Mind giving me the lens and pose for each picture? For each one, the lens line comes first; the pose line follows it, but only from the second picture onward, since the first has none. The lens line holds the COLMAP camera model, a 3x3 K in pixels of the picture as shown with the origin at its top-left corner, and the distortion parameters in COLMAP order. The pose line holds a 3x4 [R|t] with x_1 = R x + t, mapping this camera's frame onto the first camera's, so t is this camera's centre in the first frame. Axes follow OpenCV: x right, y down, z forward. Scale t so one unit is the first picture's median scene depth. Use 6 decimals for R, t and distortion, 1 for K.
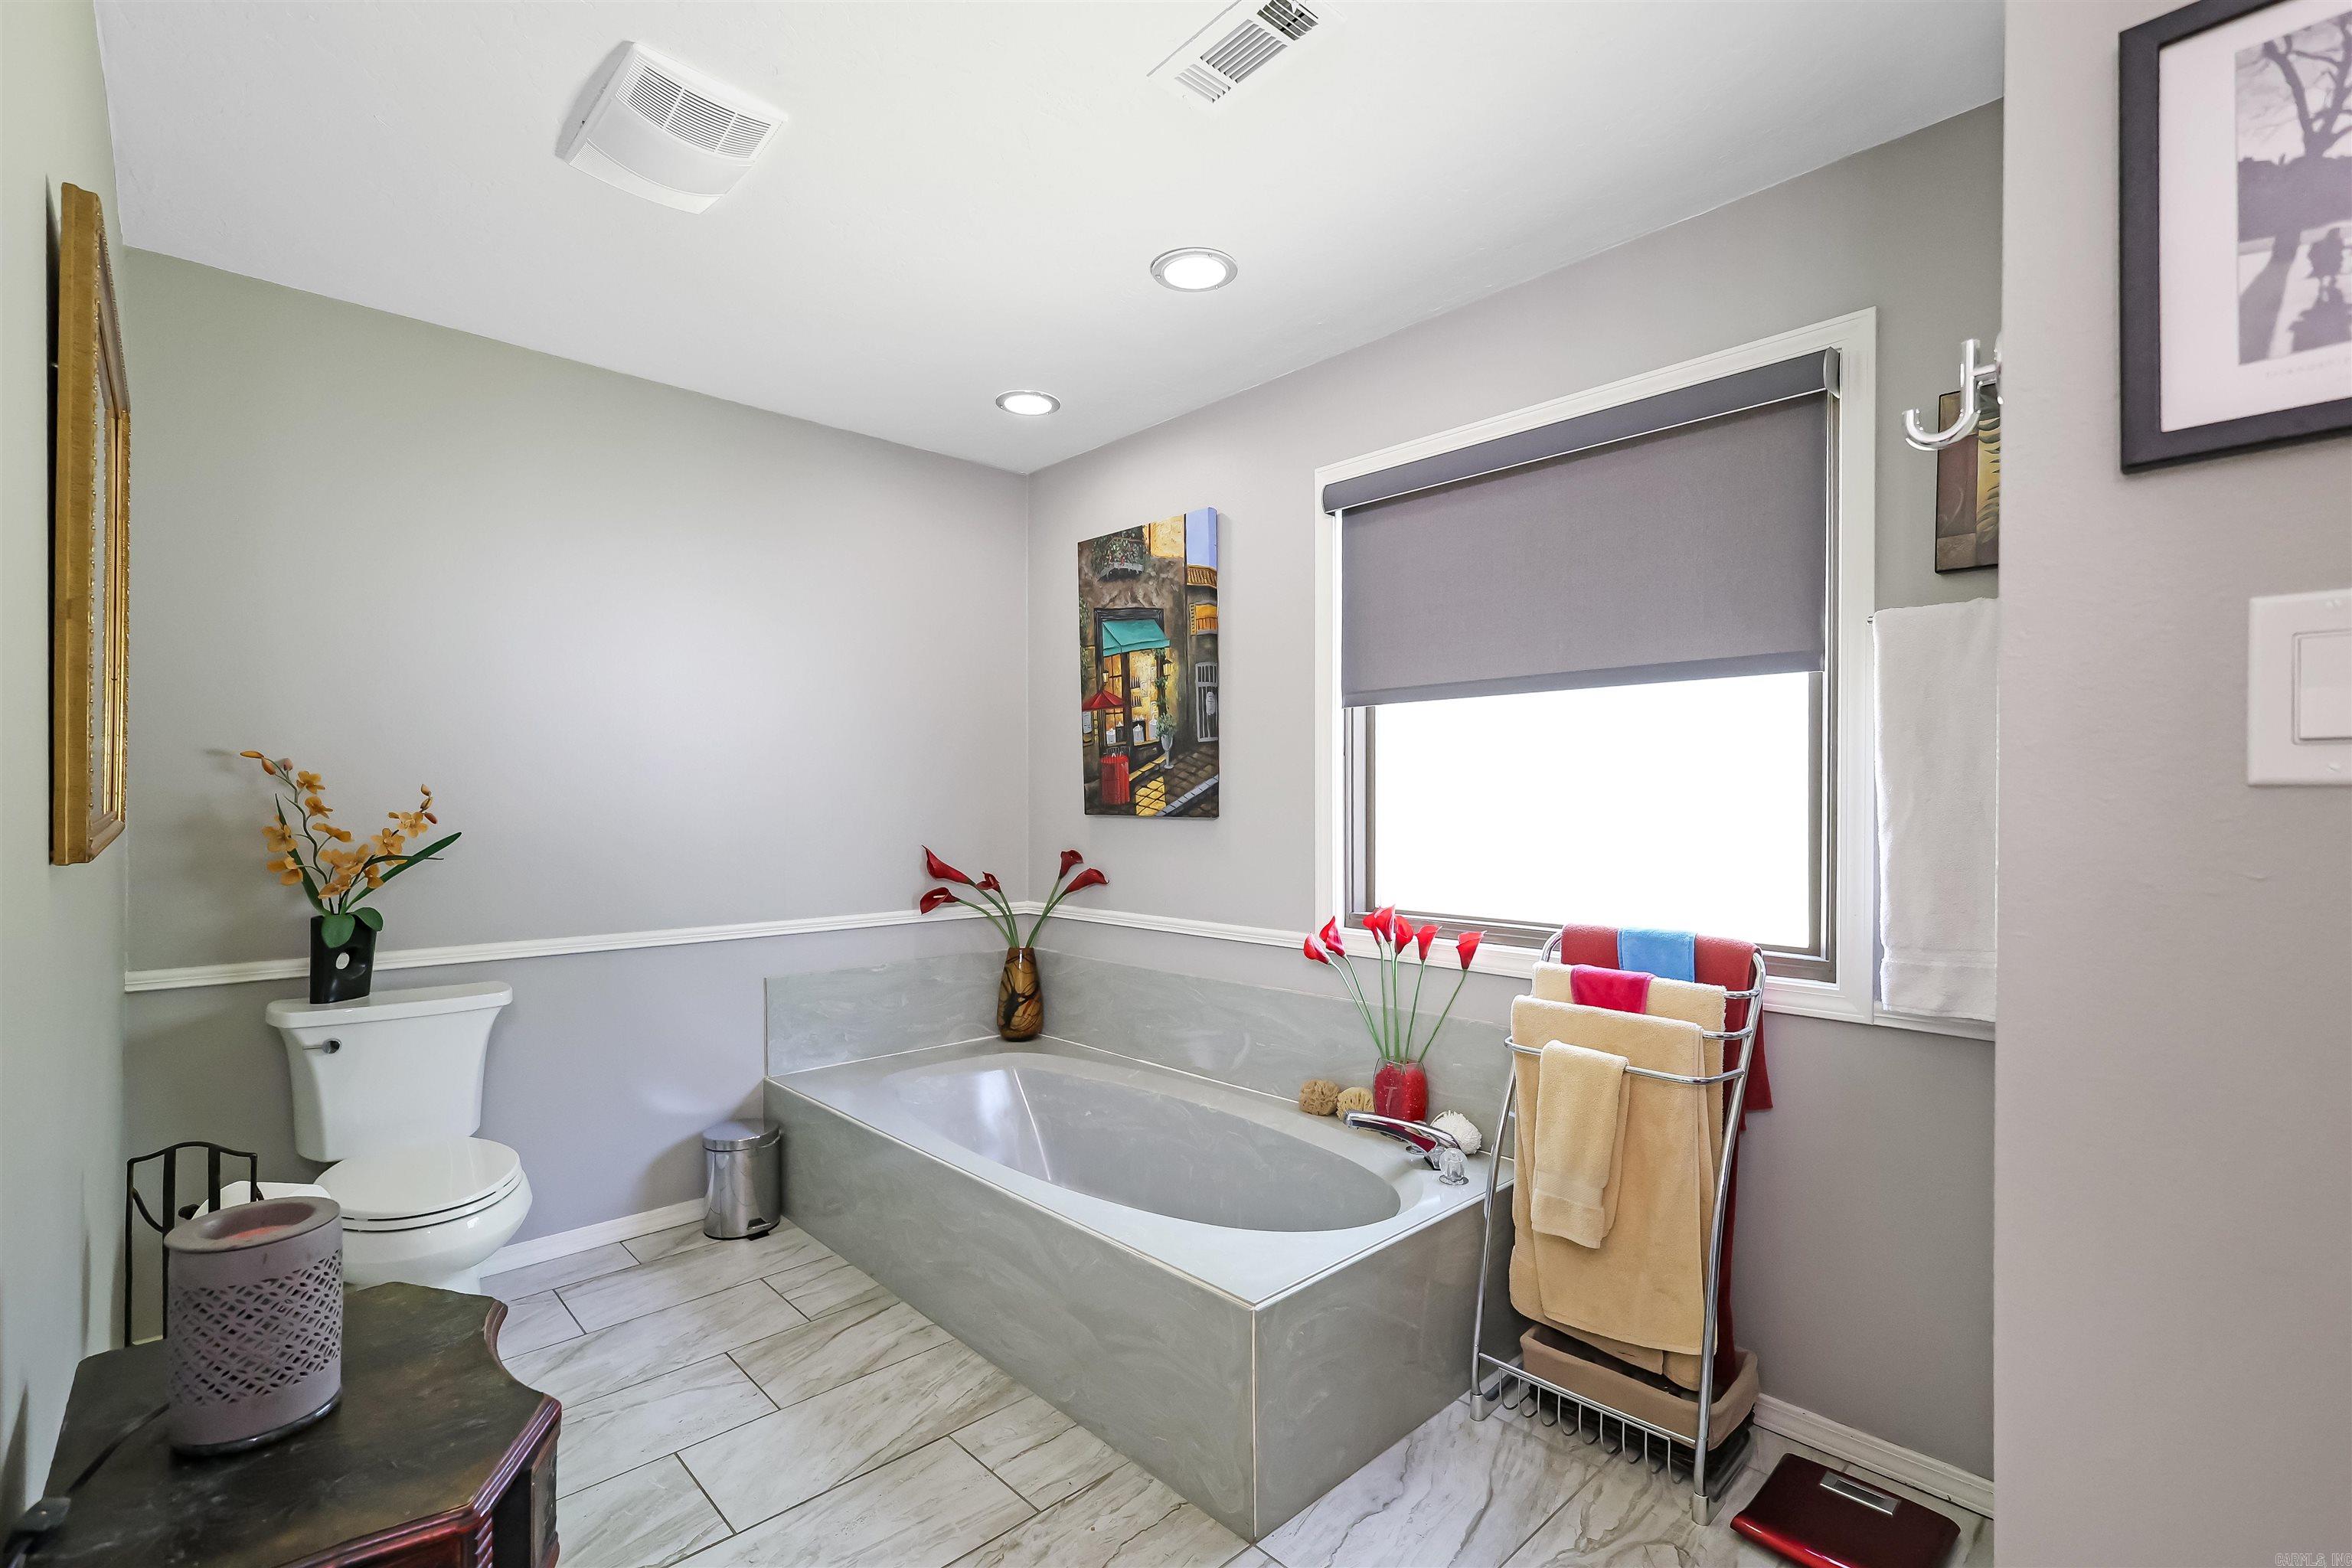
lens RADIAL K [[1056.9, 0, 1218.4], [0, 1056.9, 787.5], [0, 0, 1]] dist [-0.001246, -0.000218]
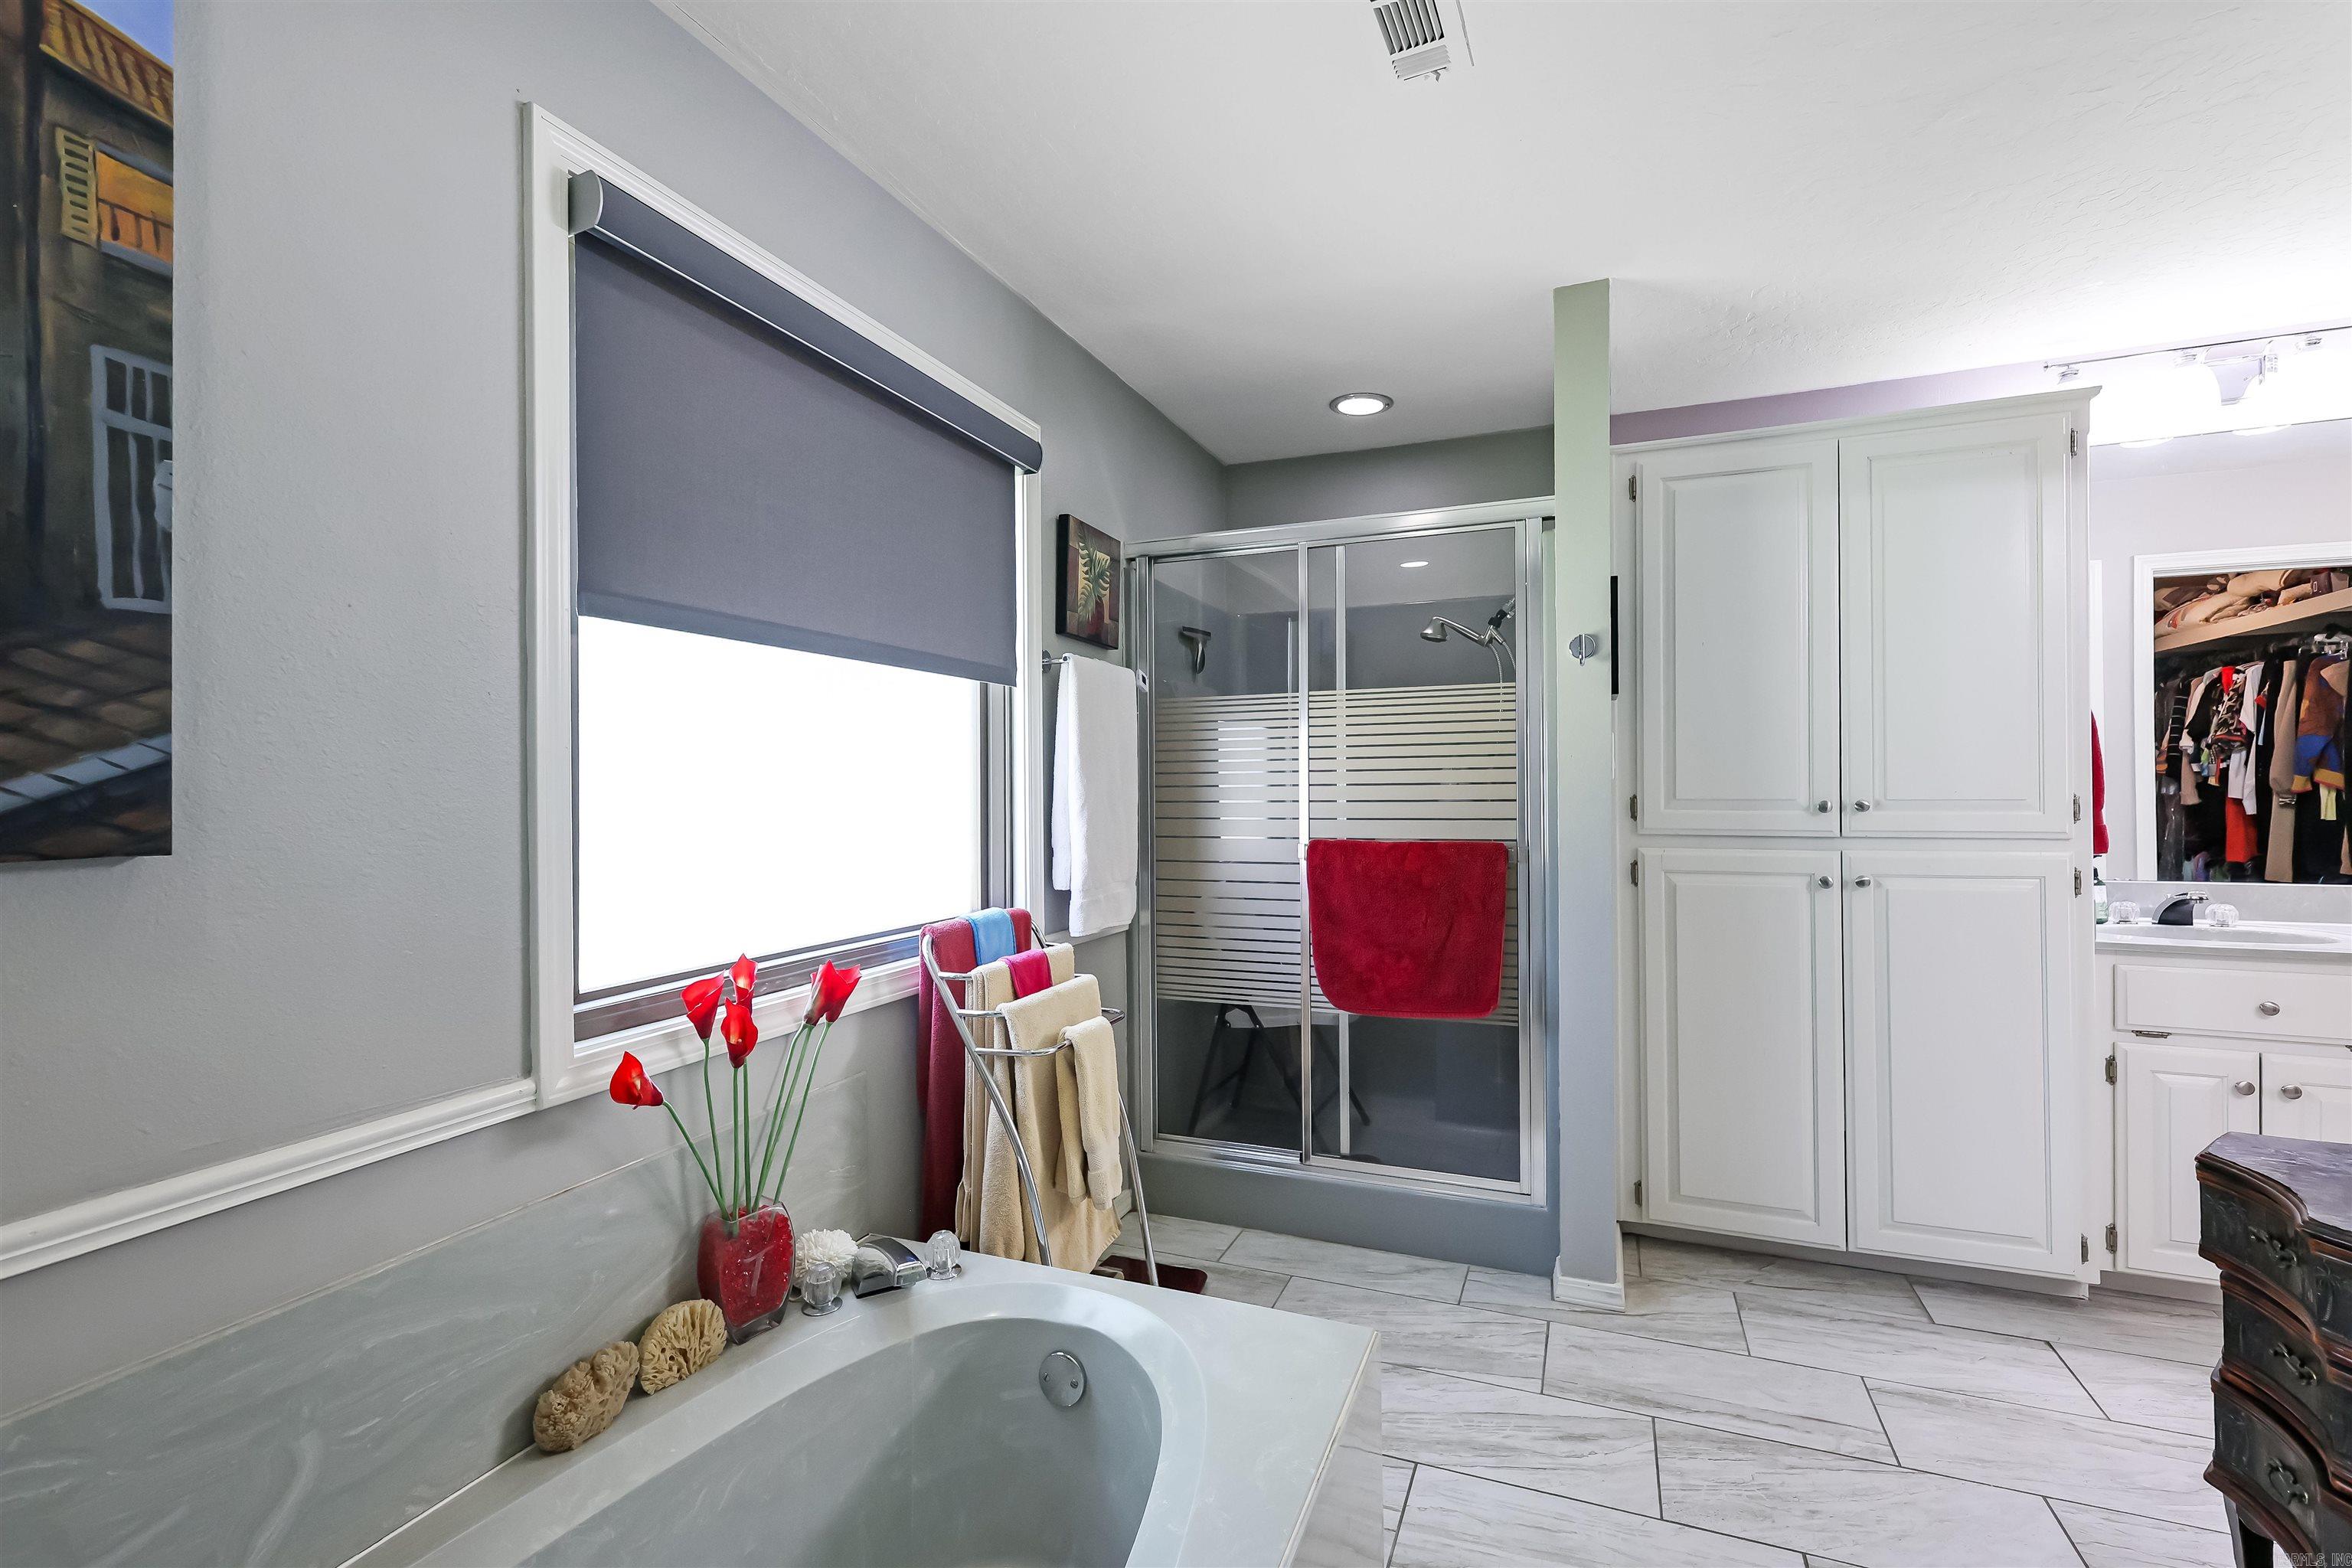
lens RADIAL K [[1000.1, 0, 1185.4], [0, 1000.1, 789.9], [0, 0, 1]] dist [0.018412, -0.000108]
pose [[-0.391393, -0.006323, 0.920202, -0.612832], [-0.008011, 0.999962, 0.003464, 0.008381], [-0.920189, -0.006016, -0.391429, 1.271343]]
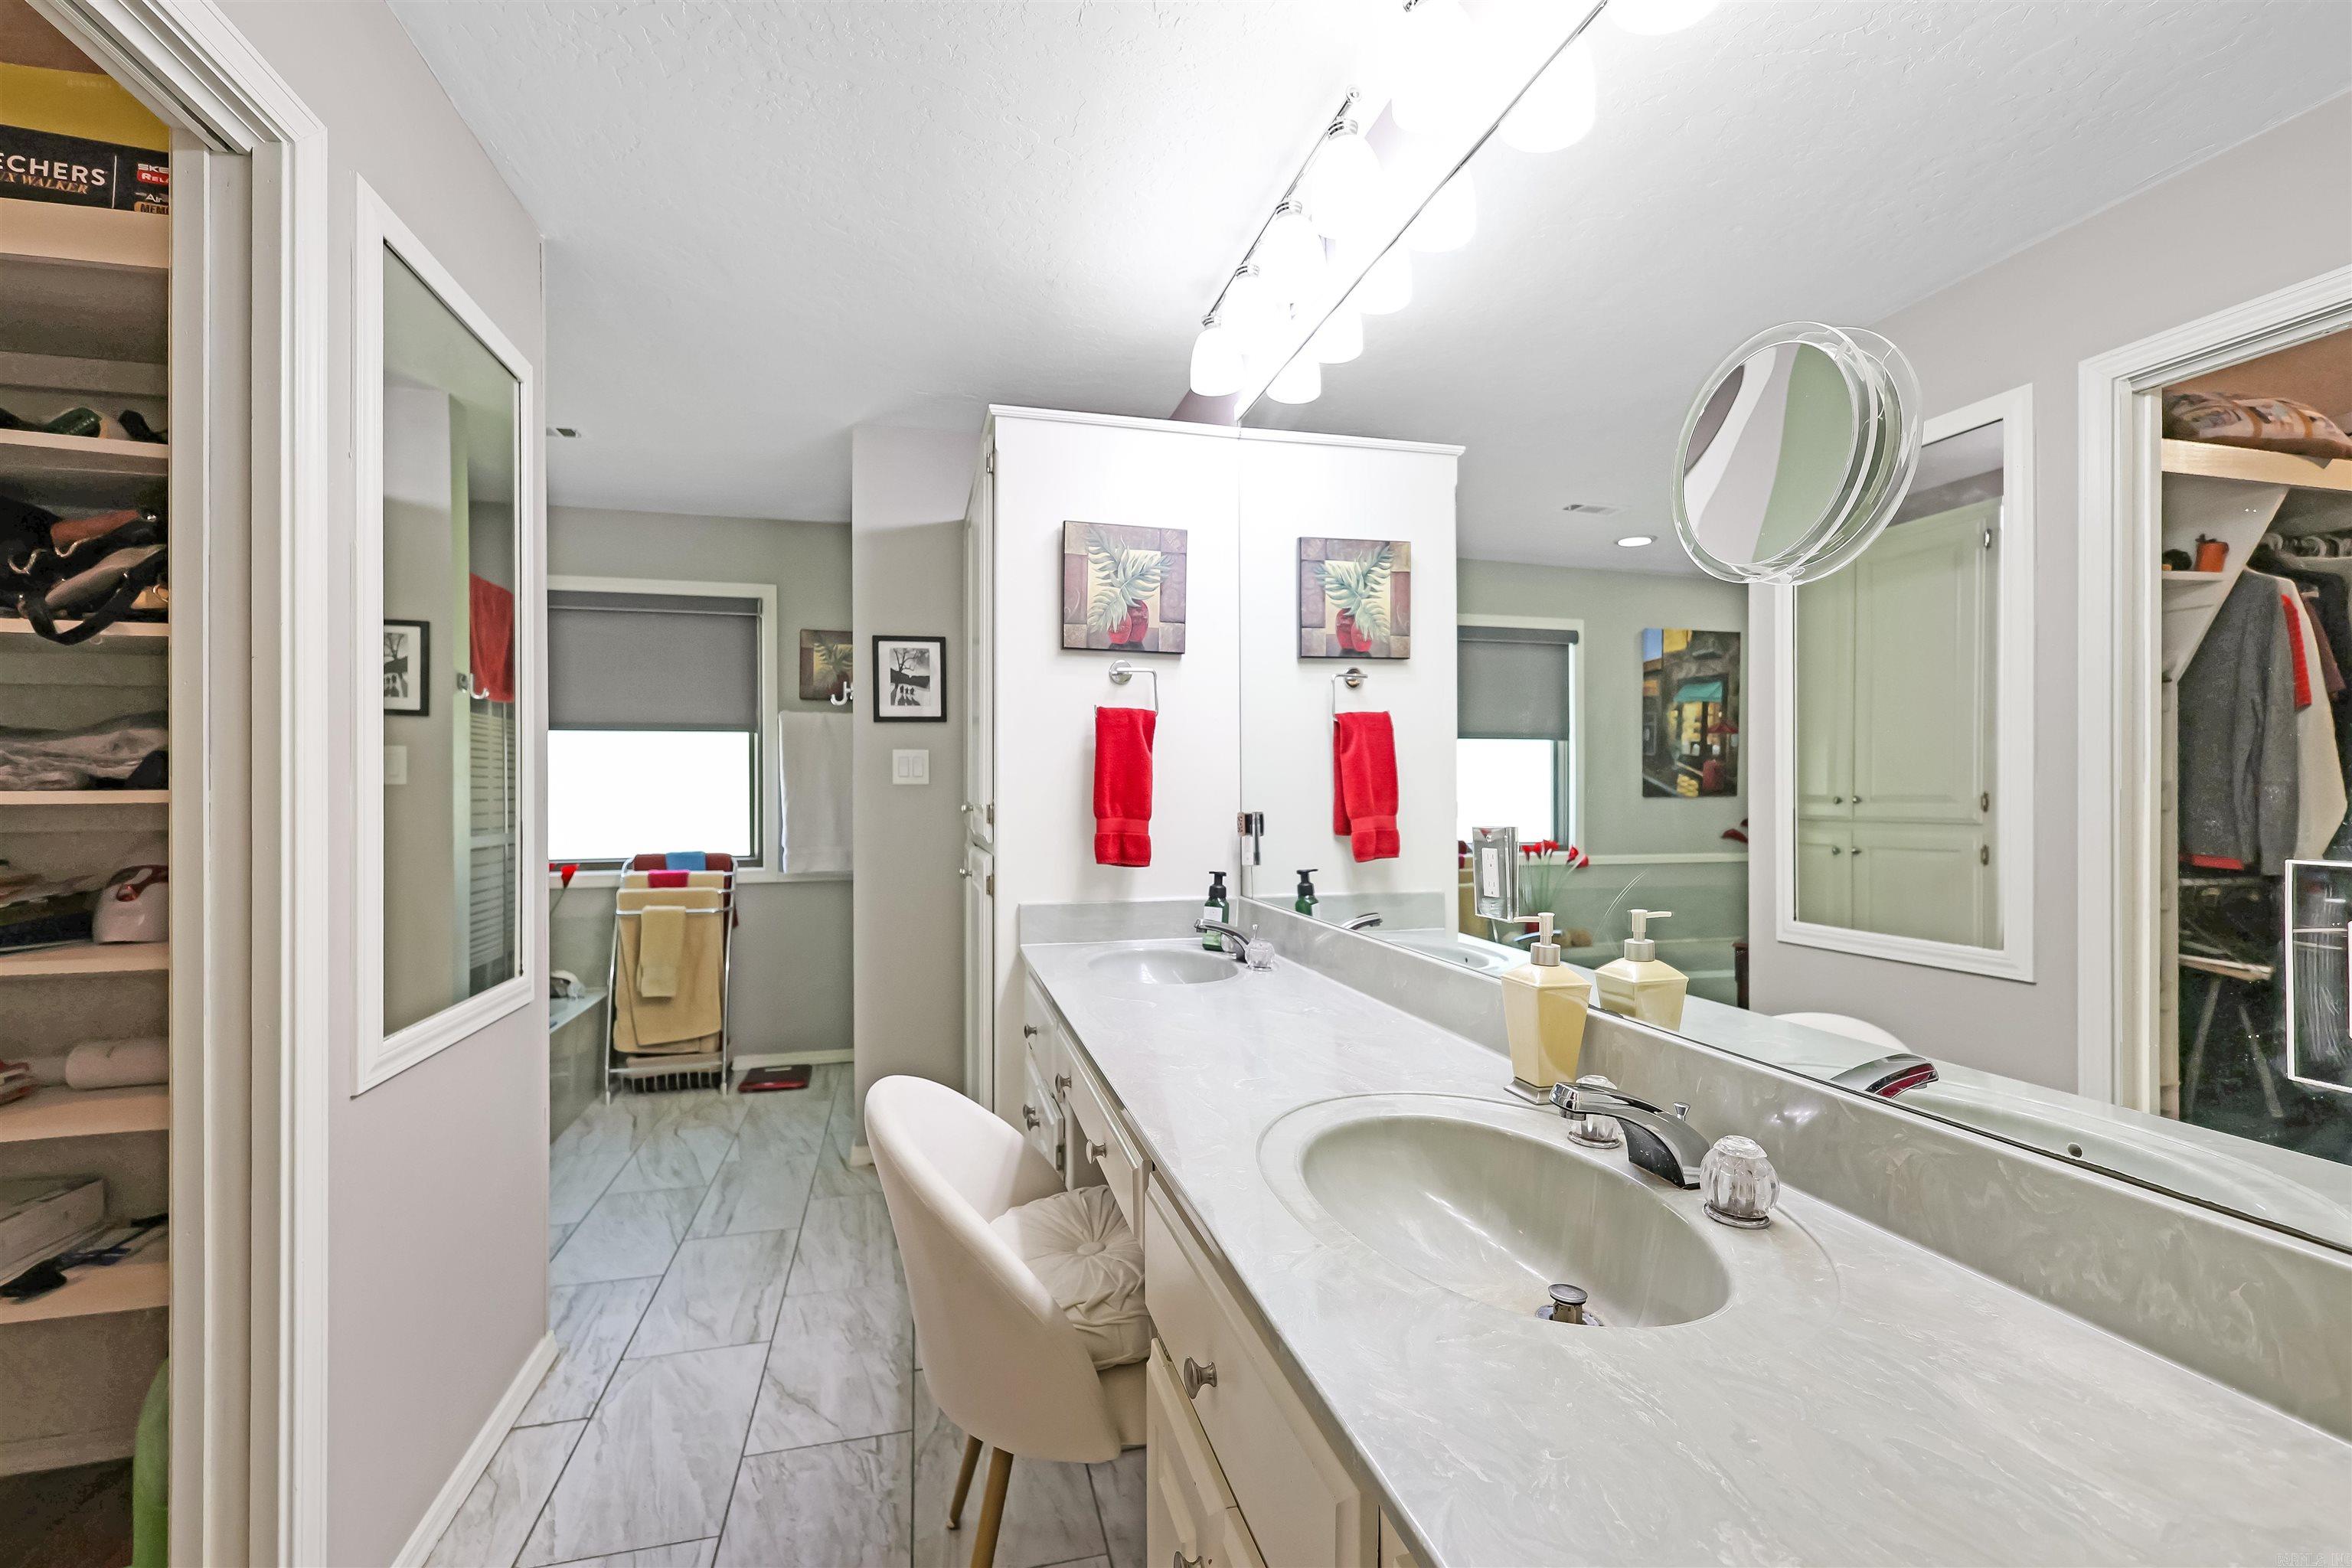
lens RADIAL K [[967.0, 0, 1167.4], [0, 967.0, 801.6], [0, 0, 1]] dist [-0.001279, -0.000080]
pose [[0.499769, -0.015529, 0.866020, -0.809097], [0.005008, 0.999874, 0.015039, 0.010999], [-0.866144, -0.003179, 0.499784, -0.834946]]
